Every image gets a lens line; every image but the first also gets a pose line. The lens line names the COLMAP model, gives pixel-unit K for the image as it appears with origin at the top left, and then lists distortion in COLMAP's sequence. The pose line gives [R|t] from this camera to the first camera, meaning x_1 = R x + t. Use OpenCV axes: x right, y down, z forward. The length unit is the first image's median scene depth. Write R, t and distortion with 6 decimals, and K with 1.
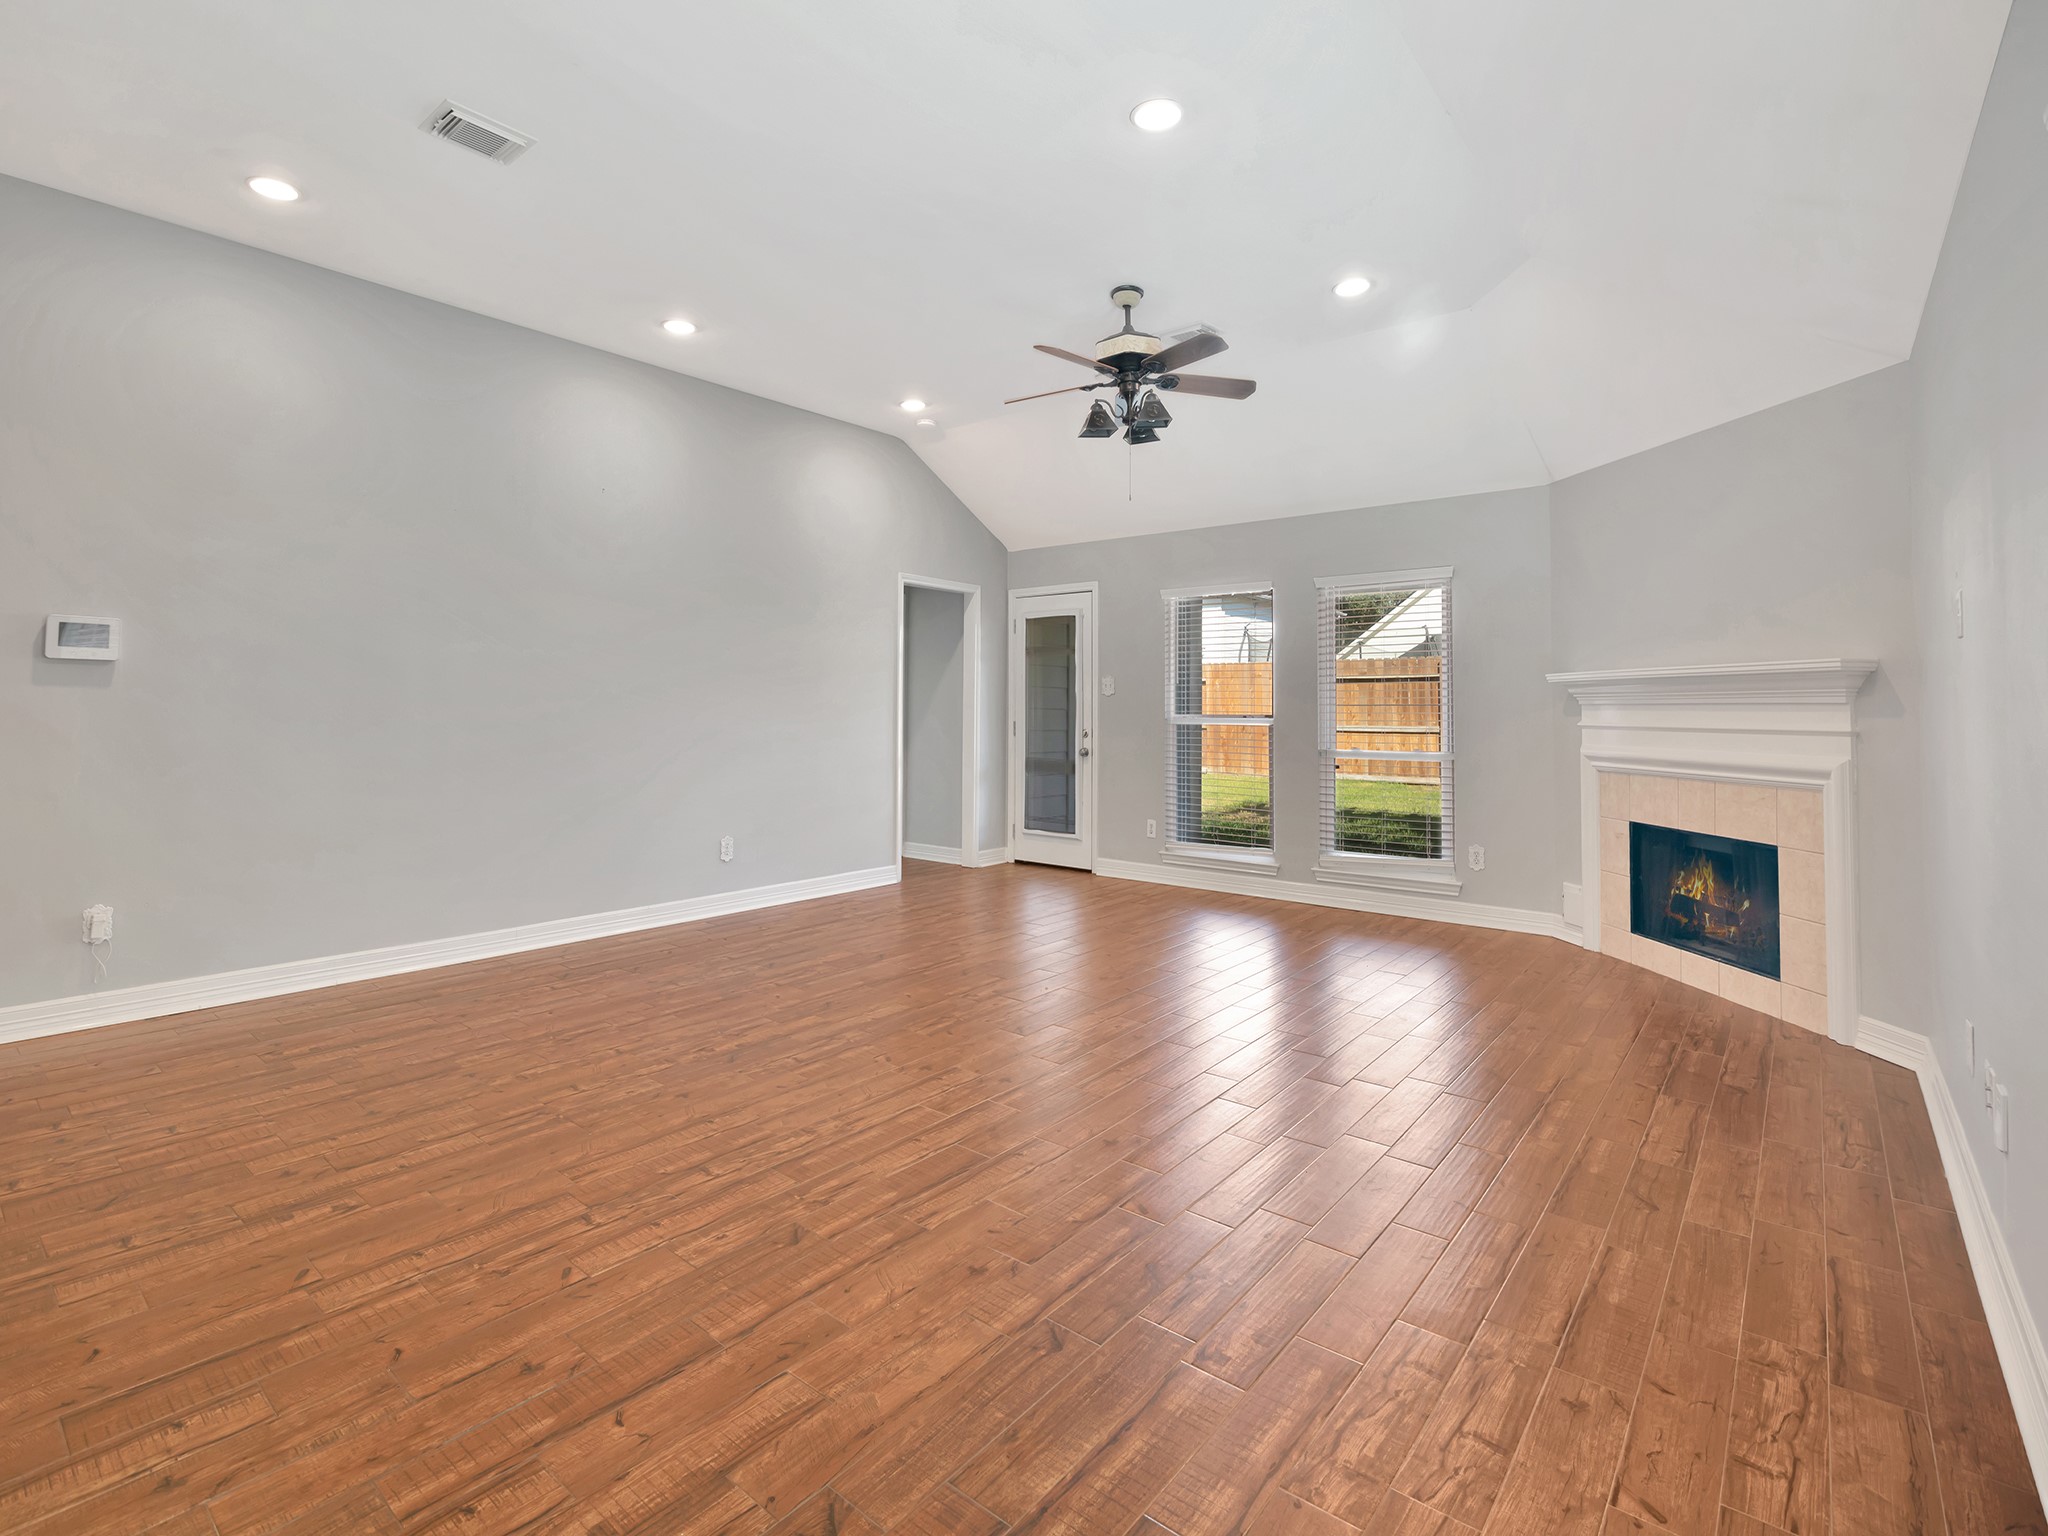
lens RADIAL K [[941.6, 0, 1018.3], [0, 941.6, 767.7], [0, 0, 1]] dist [-0.001088, -0.000149]
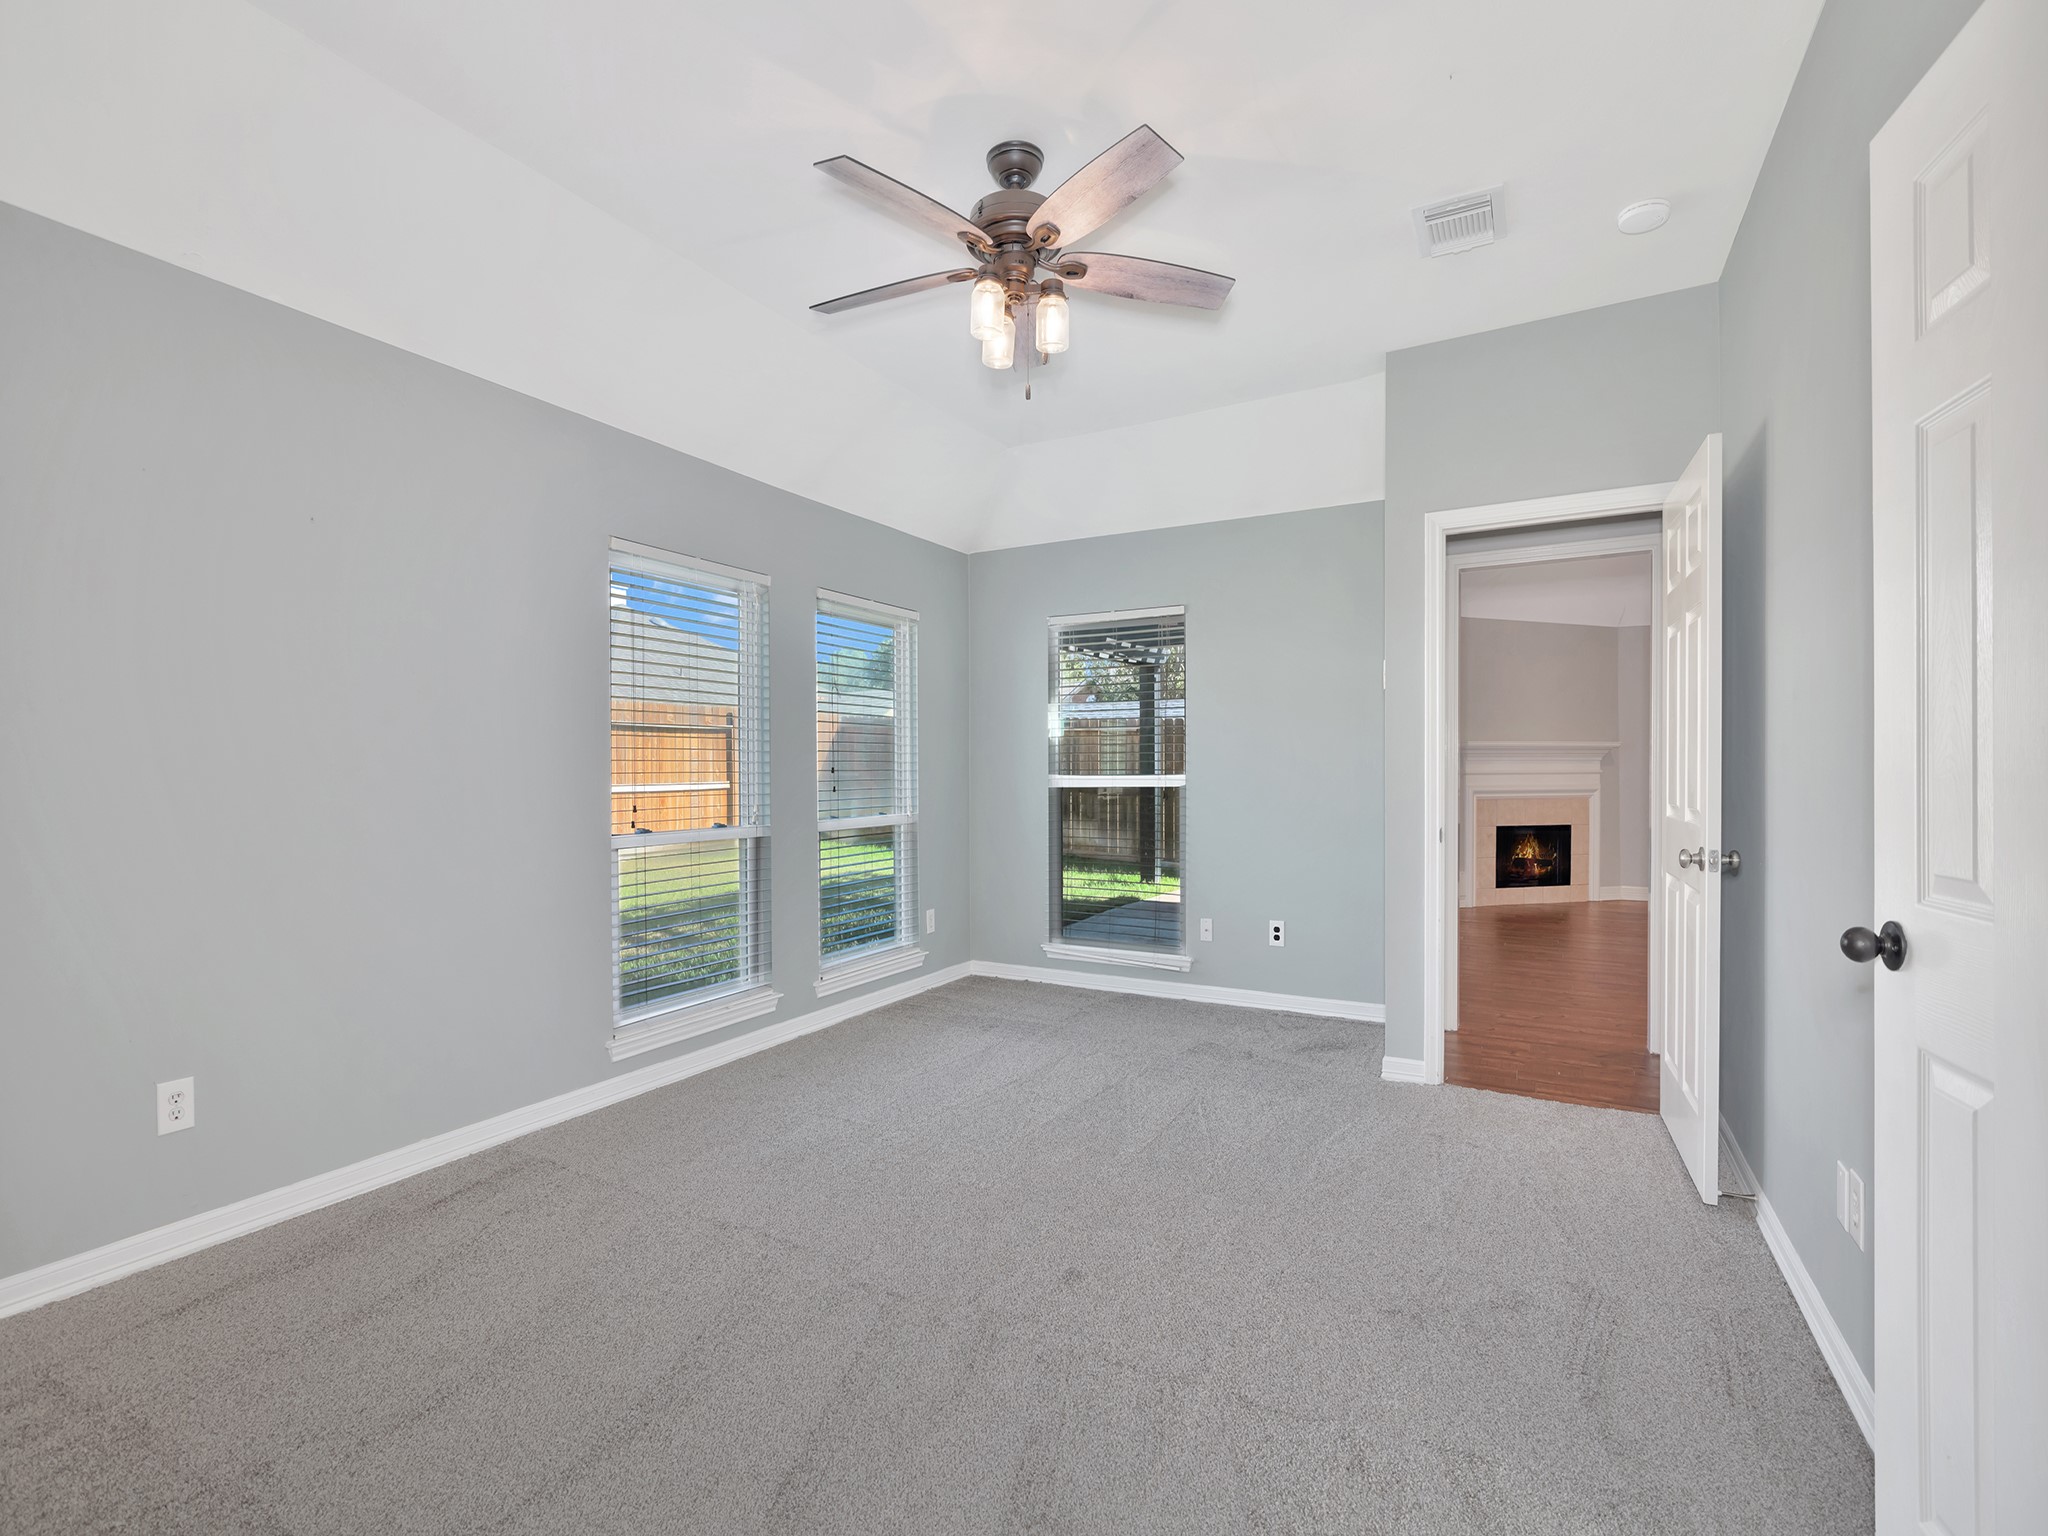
lens RADIAL K [[941.6, 0, 1018.3], [0, 941.6, 767.7], [0, 0, 1]] dist [-0.001088, -0.000149]
pose [[-0.202971, -0.017773, 0.979023, -0.974141], [0.057415, 0.997899, 0.030019, -0.170047], [-0.977500, 0.062304, -0.201525, 2.419933]]
